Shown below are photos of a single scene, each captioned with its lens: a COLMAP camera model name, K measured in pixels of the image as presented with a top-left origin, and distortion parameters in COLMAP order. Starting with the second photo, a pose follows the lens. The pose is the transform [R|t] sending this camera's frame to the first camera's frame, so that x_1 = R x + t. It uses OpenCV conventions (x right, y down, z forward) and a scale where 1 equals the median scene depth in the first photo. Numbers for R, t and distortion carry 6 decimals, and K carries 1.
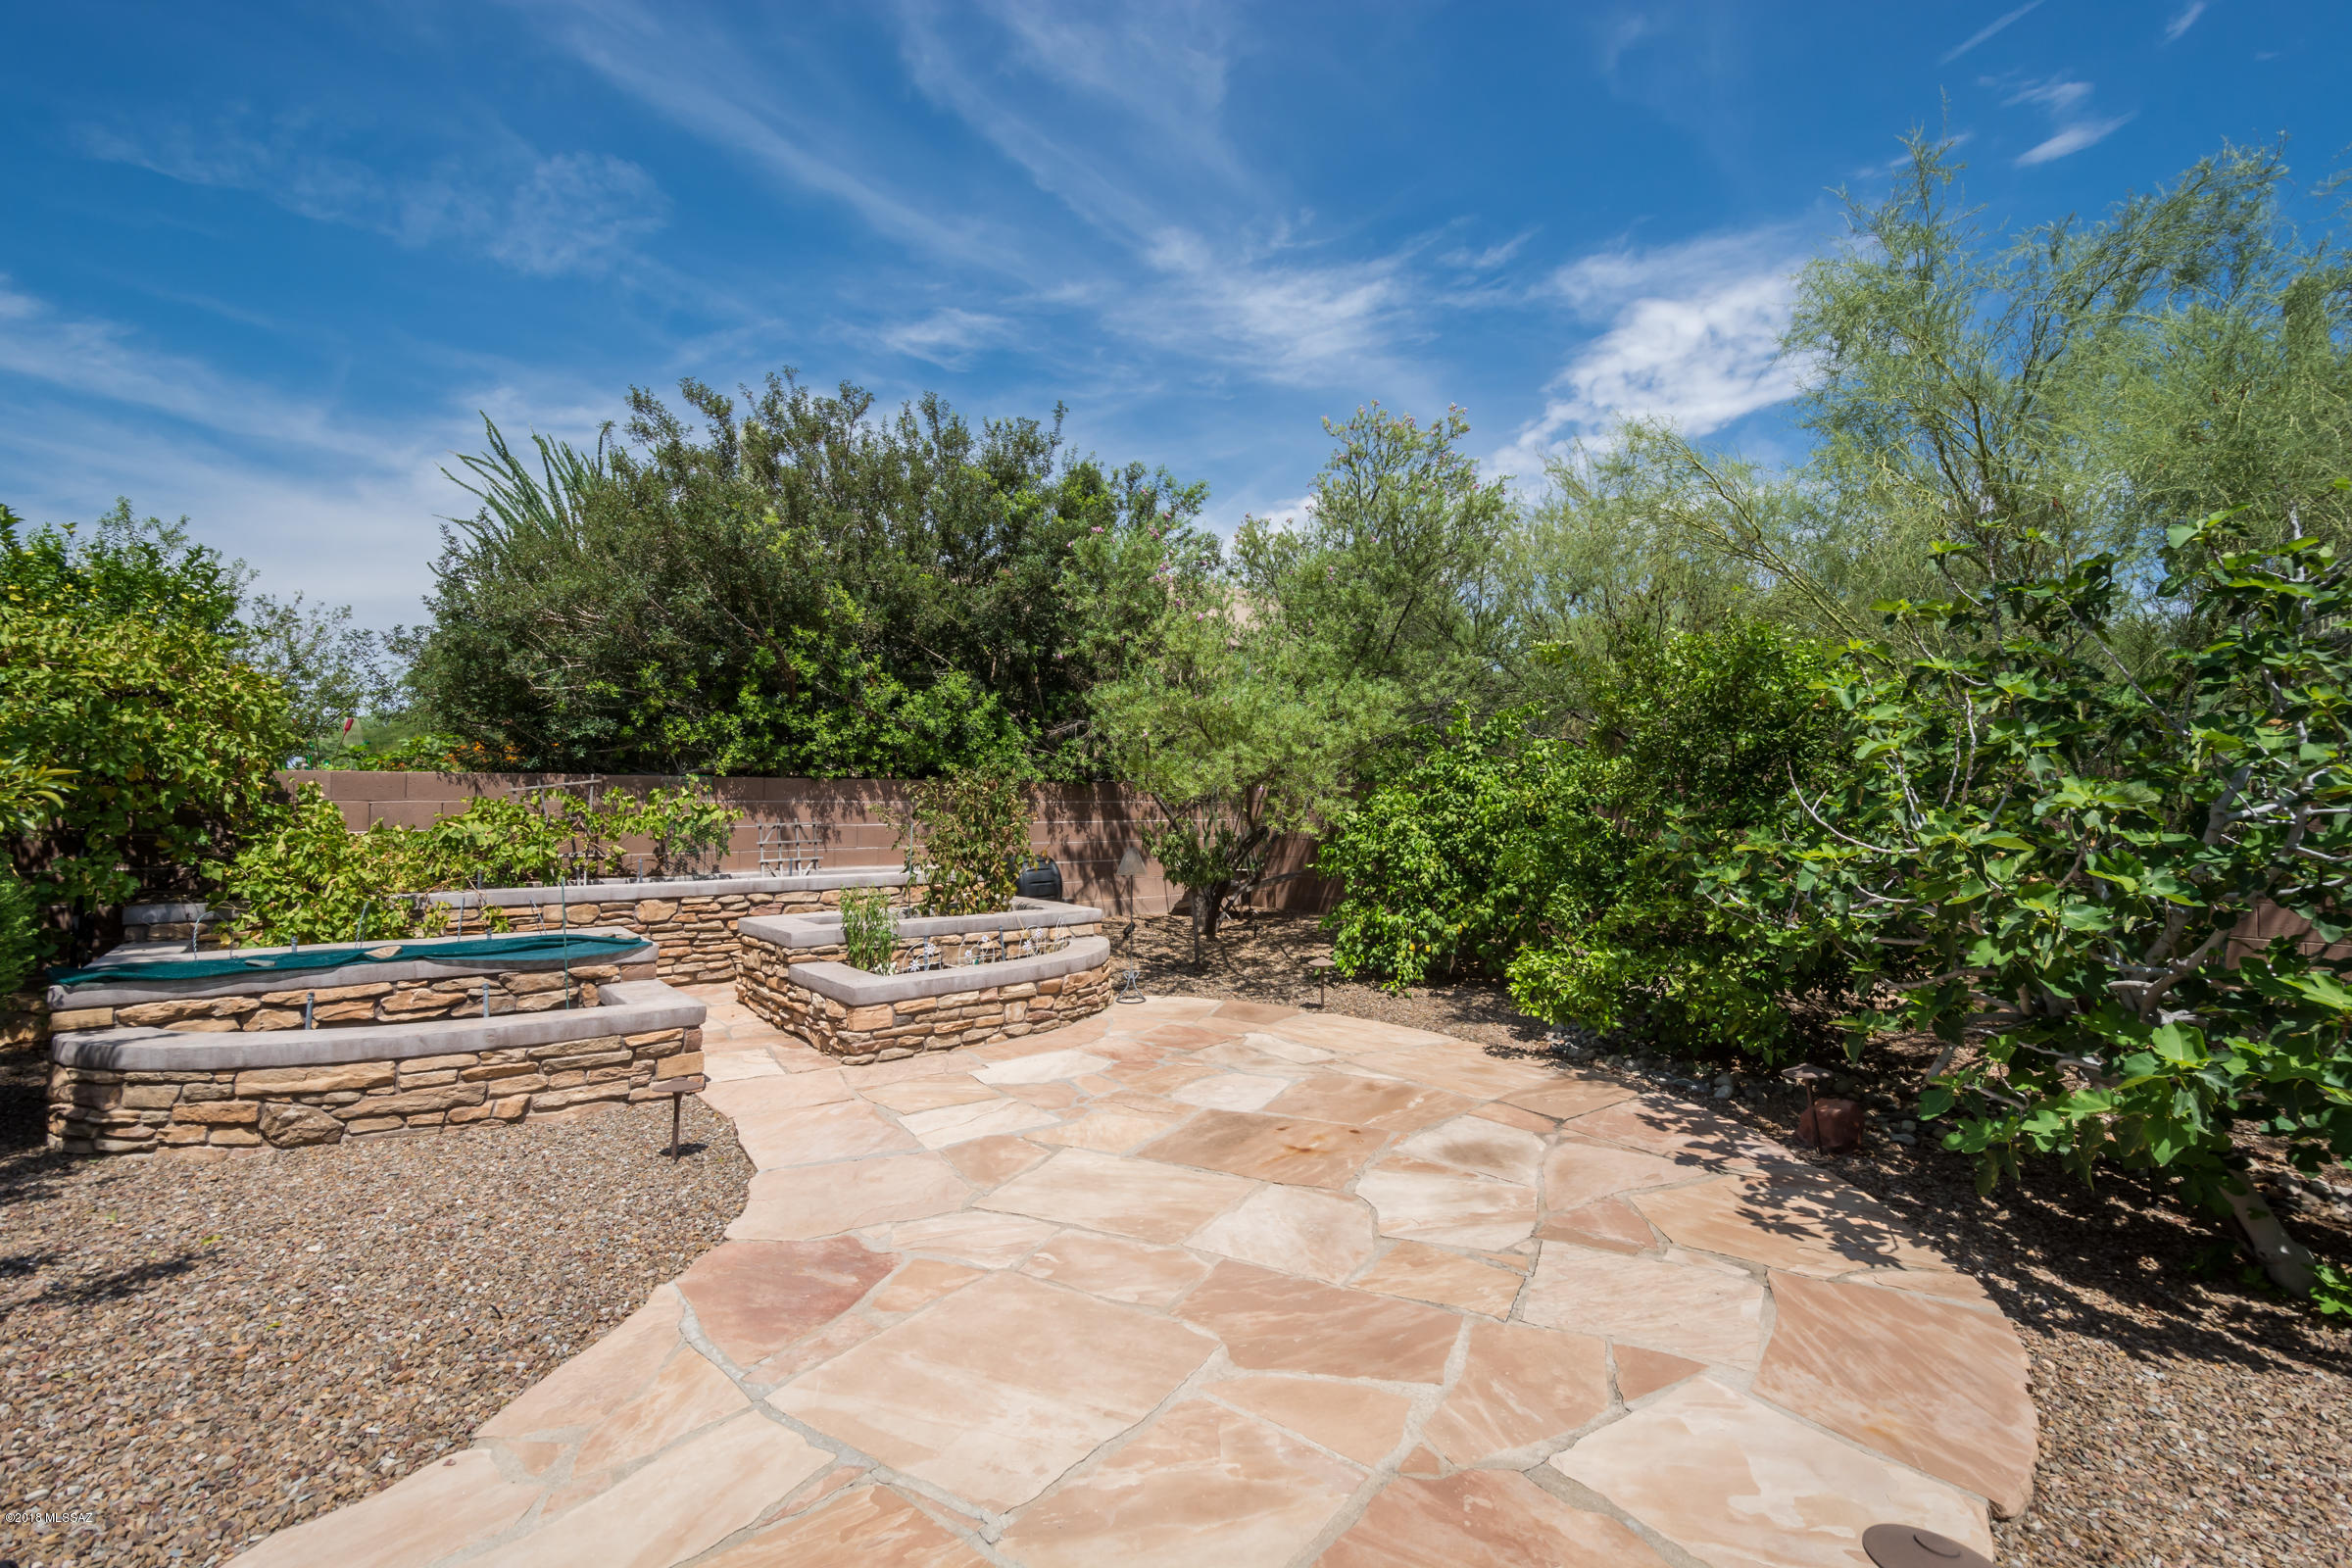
lens RADIAL K [[999.4, 0, 1210.3], [0, 999.4, 786.2], [0, 0, 1]] dist [0.021001, -0.009413]
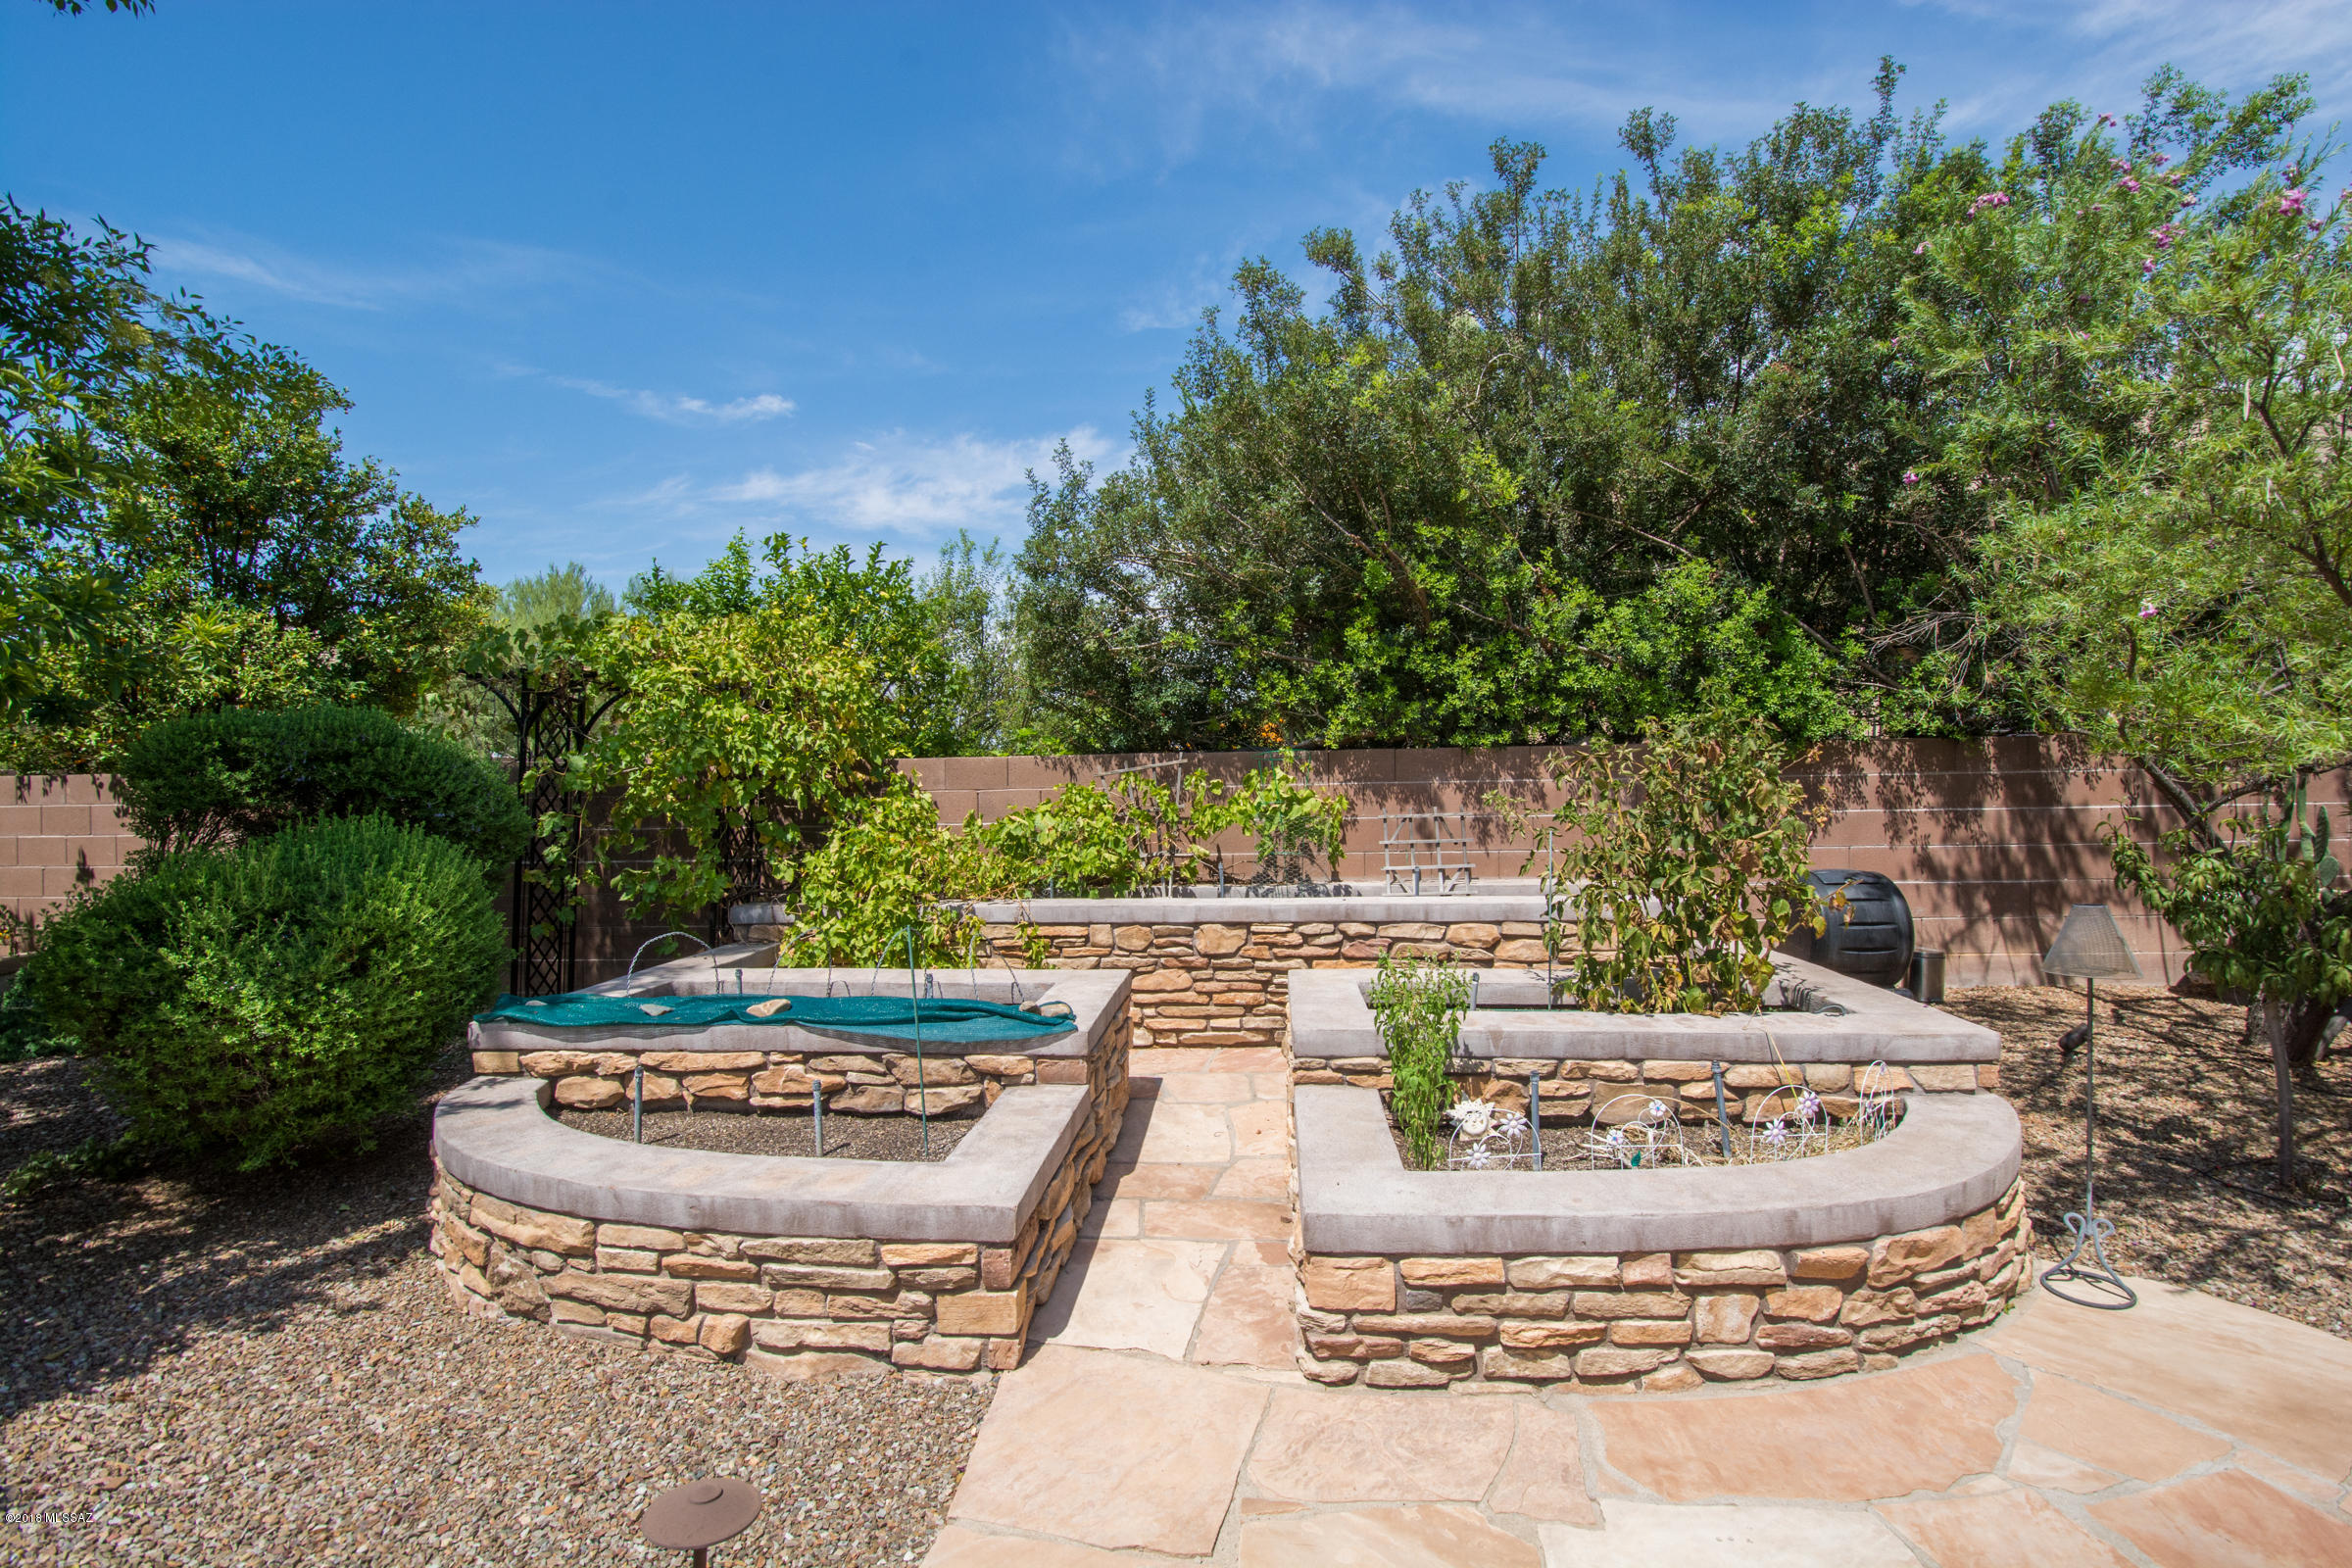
lens RADIAL K [[1030.5, 0, 1185.2], [0, 1030.5, 781.7], [0, 0, 1]] dist [0.025897, -0.033589]
pose [[0.707694, -0.009269, -0.706458, -0.050452], [0.030847, 0.999366, 0.017789, -0.004267], [0.705845, -0.034382, 0.707531, 0.540445]]
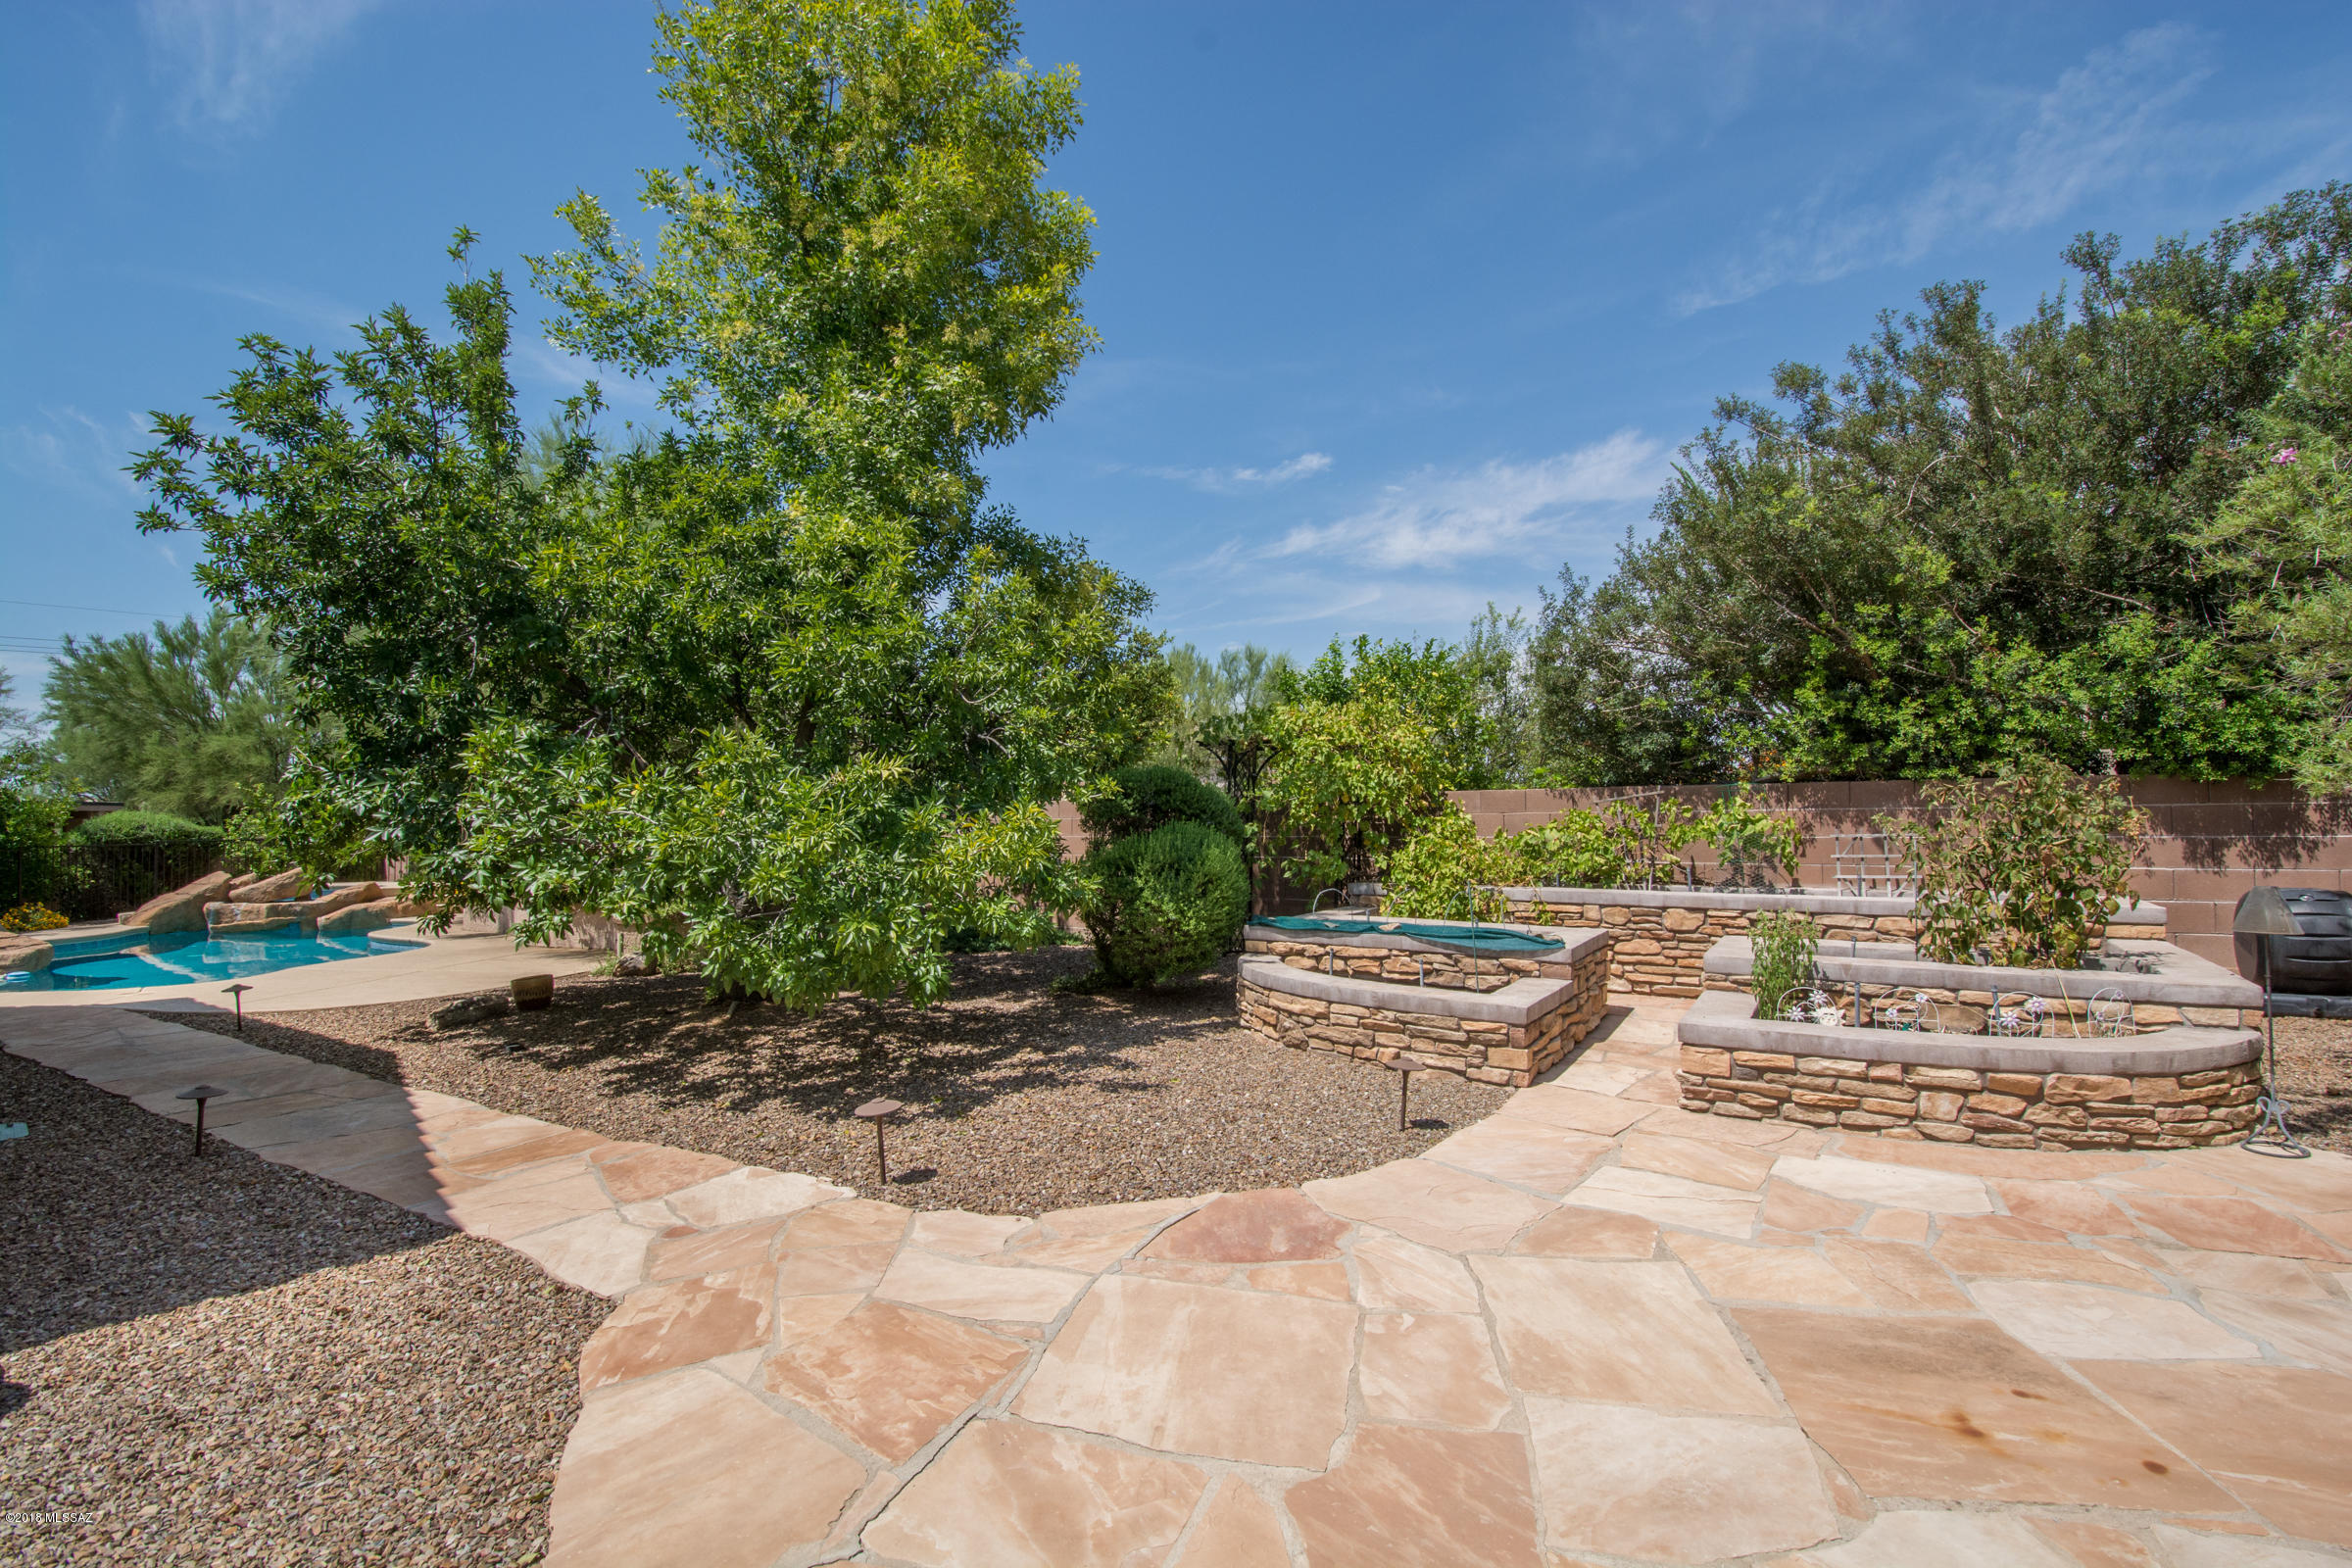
lens RADIAL K [[1021.0, 0, 1199.9], [0, 1021.0, 779.7], [0, 0, 1]] dist [0.021404, -0.026473]
pose [[0.297571, -0.036866, -0.953988, 0.342595], [0.030261, 0.999116, -0.029171, -0.001761], [0.954220, -0.020188, 0.298424, 0.272489]]
